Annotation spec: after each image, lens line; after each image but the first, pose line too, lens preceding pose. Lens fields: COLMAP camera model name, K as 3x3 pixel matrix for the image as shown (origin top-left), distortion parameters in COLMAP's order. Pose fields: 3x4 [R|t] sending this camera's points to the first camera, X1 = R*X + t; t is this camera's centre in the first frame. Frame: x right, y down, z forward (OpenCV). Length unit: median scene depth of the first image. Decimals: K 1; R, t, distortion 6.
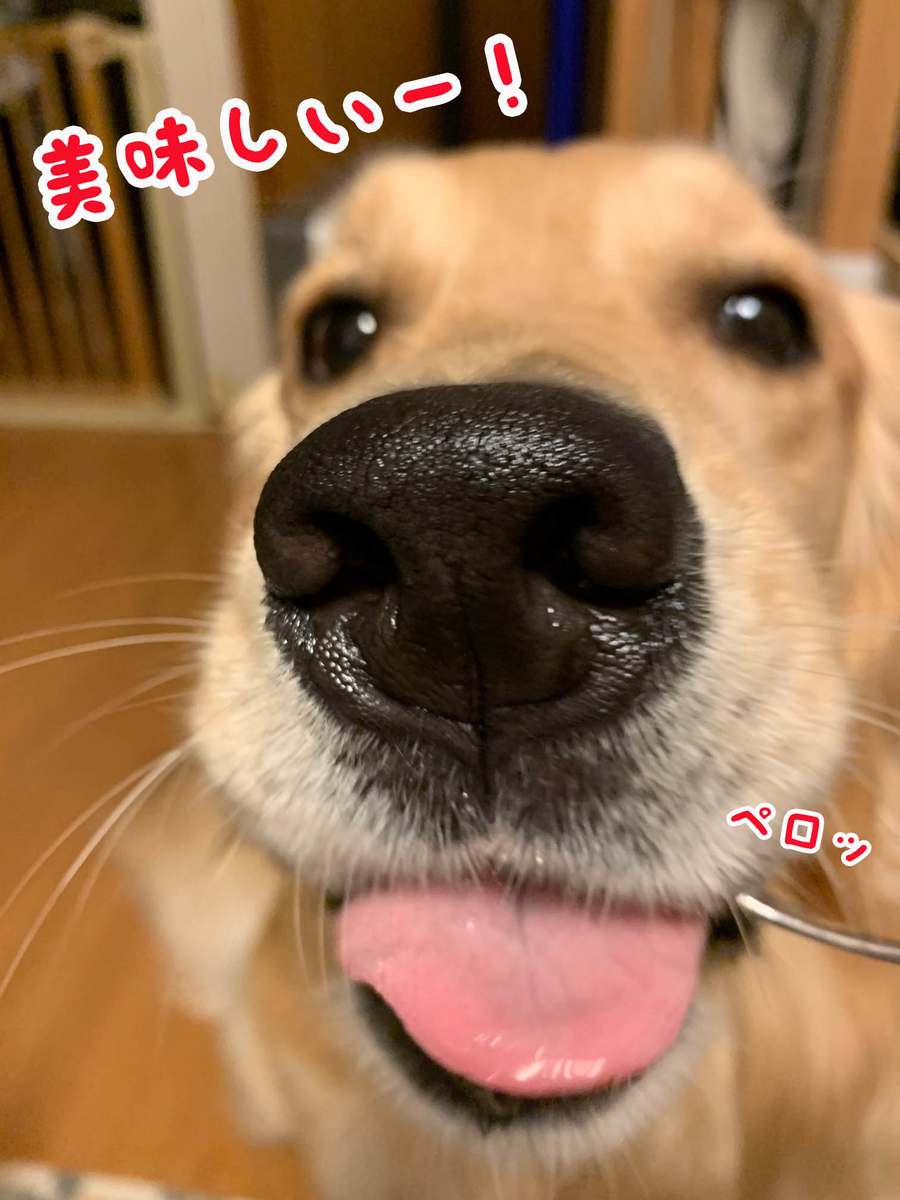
lens RADIAL K [[915.2, 0, 450.0], [0, 915.2, 600.0], [0, 0, 1]] dist [-0.031101, -0.001276]
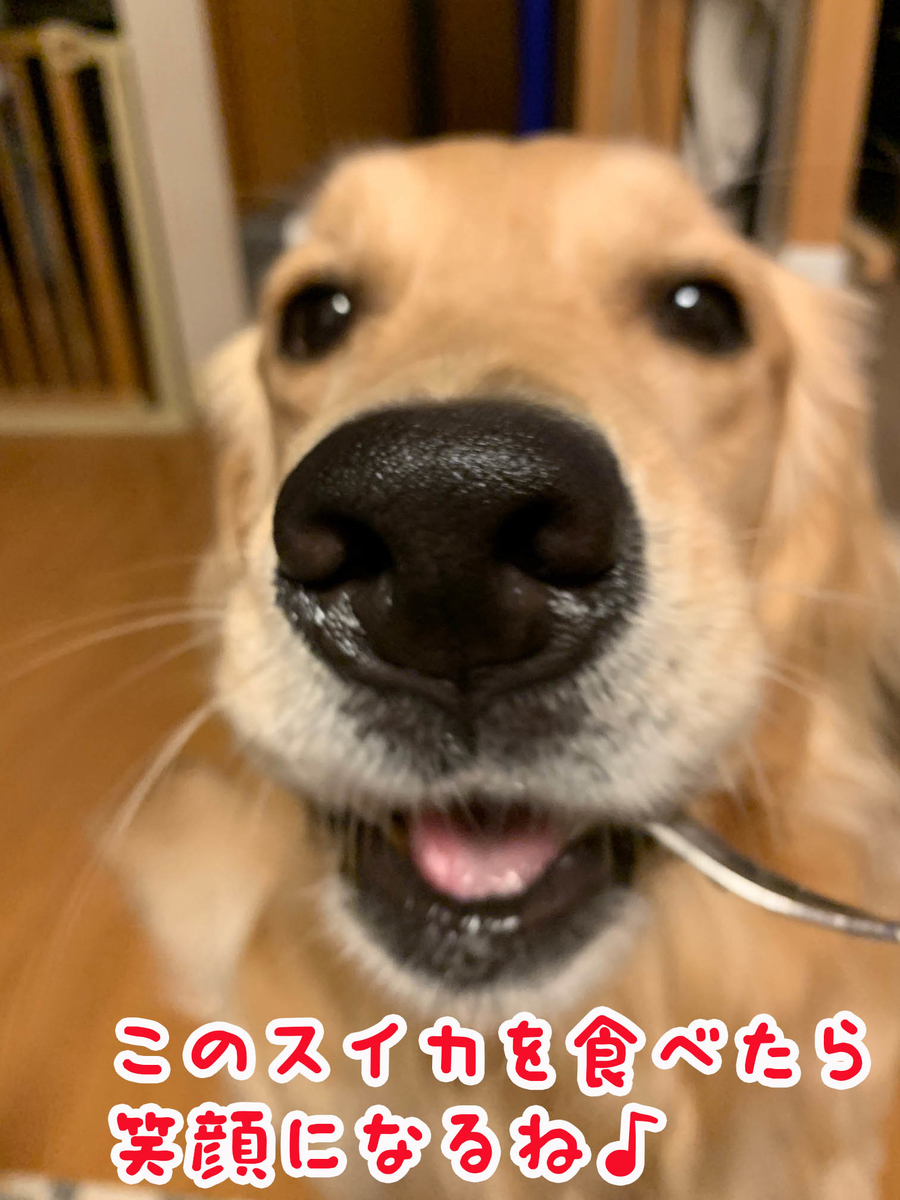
lens RADIAL K [[894.3, 0, 452.0], [0, 894.3, 641.4], [0, 0, 1]] dist [-0.032285, 0.008892]
pose [[0.998868, -0.022565, 0.041869, -0.028471], [0.017575, 0.993100, 0.115944, -0.056294], [-0.044196, -0.115077, 0.992373, -0.186633]]
